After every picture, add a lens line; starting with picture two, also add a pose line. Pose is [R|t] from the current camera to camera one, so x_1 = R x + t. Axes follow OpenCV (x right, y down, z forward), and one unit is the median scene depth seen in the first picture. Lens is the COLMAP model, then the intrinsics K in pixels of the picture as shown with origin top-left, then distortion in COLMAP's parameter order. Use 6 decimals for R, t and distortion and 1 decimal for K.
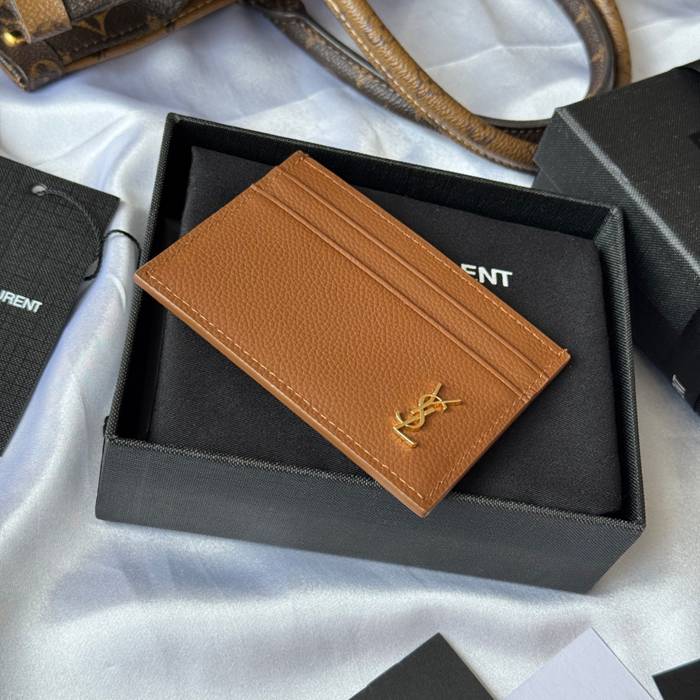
lens RADIAL K [[1334.0, 0, 344.0], [0, 1334.0, 344.7], [0, 0, 1]] dist [0.127903, 0.000000]
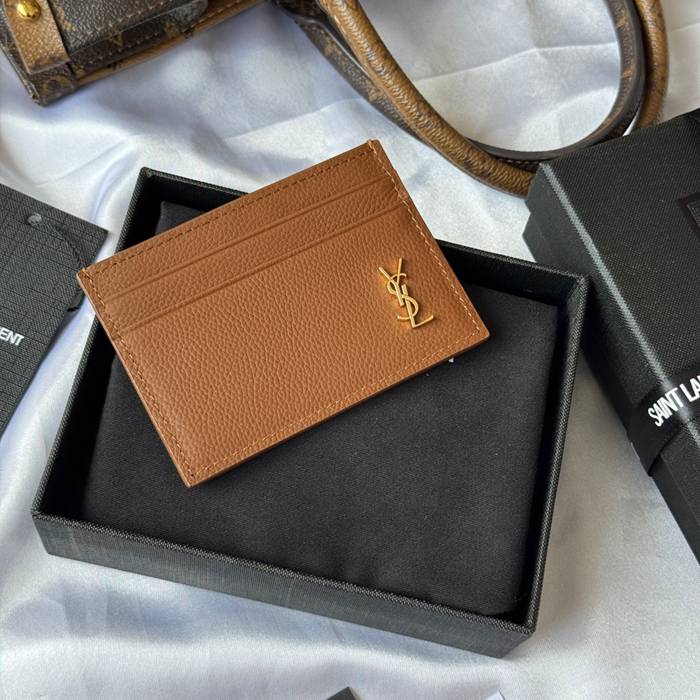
lens RADIAL K [[1334.0, 0, 355.9], [0, 1334.0, 332.3], [0, 0, 1]] dist [0.127903, 0.000000]
pose [[0.981837, 0.089390, -0.167348, 0.217183], [-0.056241, 0.979534, 0.193259, -0.257334], [0.181198, -0.180337, 0.966771, 0.003096]]
